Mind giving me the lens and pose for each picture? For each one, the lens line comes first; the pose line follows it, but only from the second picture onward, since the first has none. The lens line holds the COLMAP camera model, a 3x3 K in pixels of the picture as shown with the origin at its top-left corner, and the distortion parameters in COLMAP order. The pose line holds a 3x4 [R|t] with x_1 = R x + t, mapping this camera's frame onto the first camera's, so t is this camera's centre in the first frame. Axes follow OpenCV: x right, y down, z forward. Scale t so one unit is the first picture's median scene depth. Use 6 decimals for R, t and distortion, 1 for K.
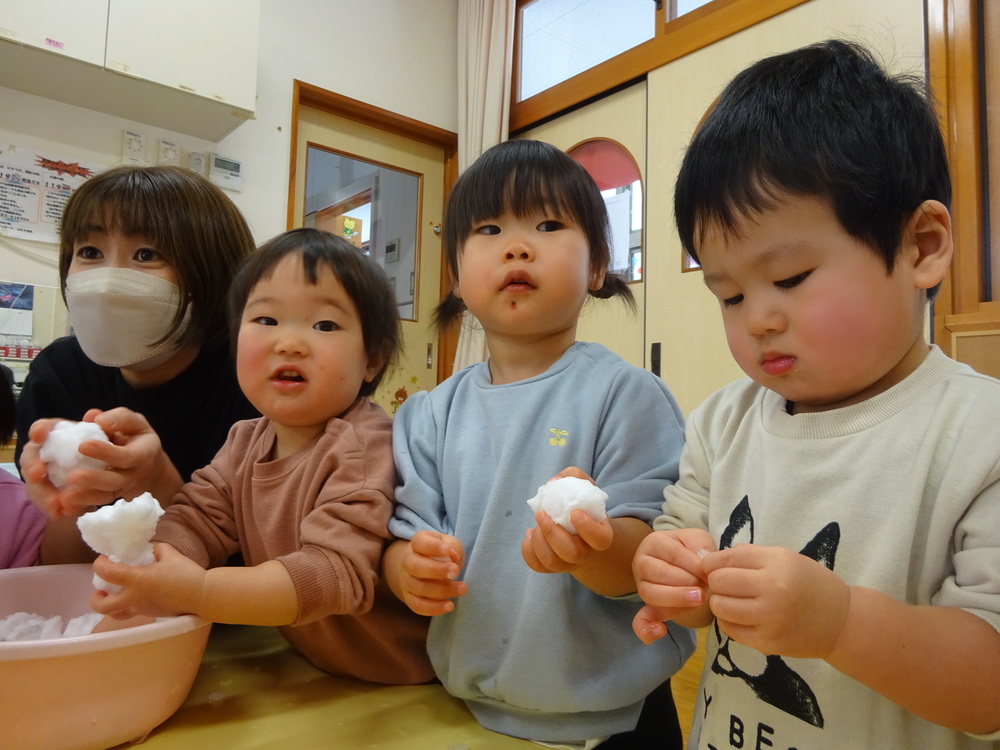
lens RADIAL K [[709.0, 0, 500.0], [0, 709.0, 375.0], [0, 0, 1]] dist [-0.053869, -0.000197]
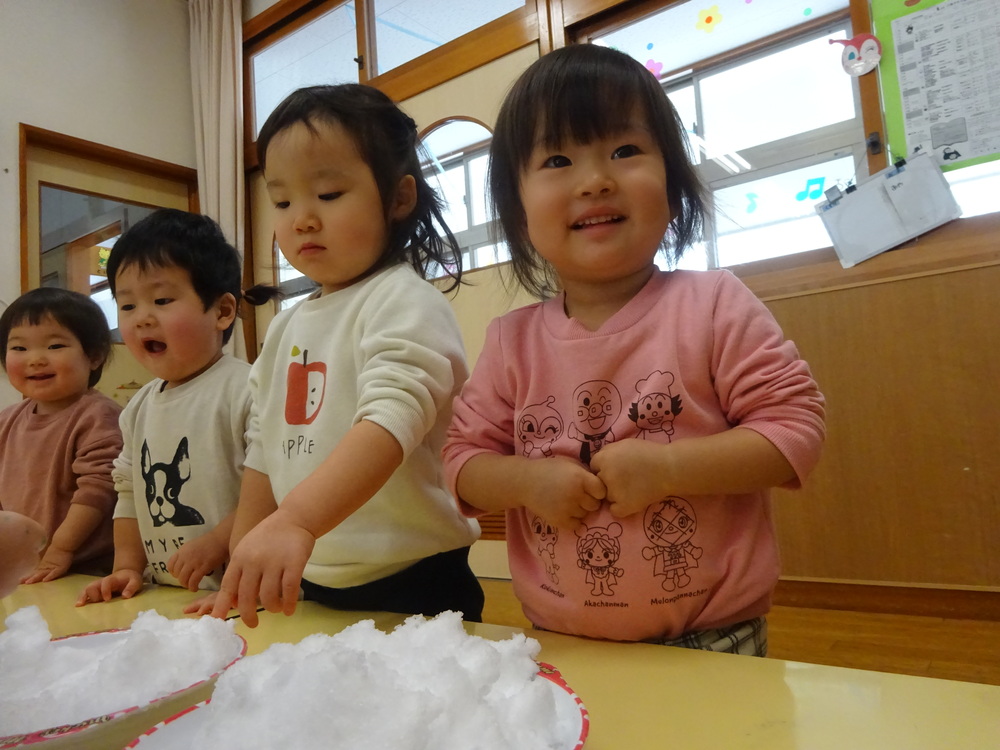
lens RADIAL K [[743.3, 0, 500.0], [0, 743.3, 375.0], [0, 0, 1]] dist [-0.000402, -0.003733]
pose [[0.973746, -0.062393, 0.218921, 0.134459], [0.066645, 0.997703, -0.012089, 0.015108], [-0.217664, 0.026361, 0.975668, -0.221944]]
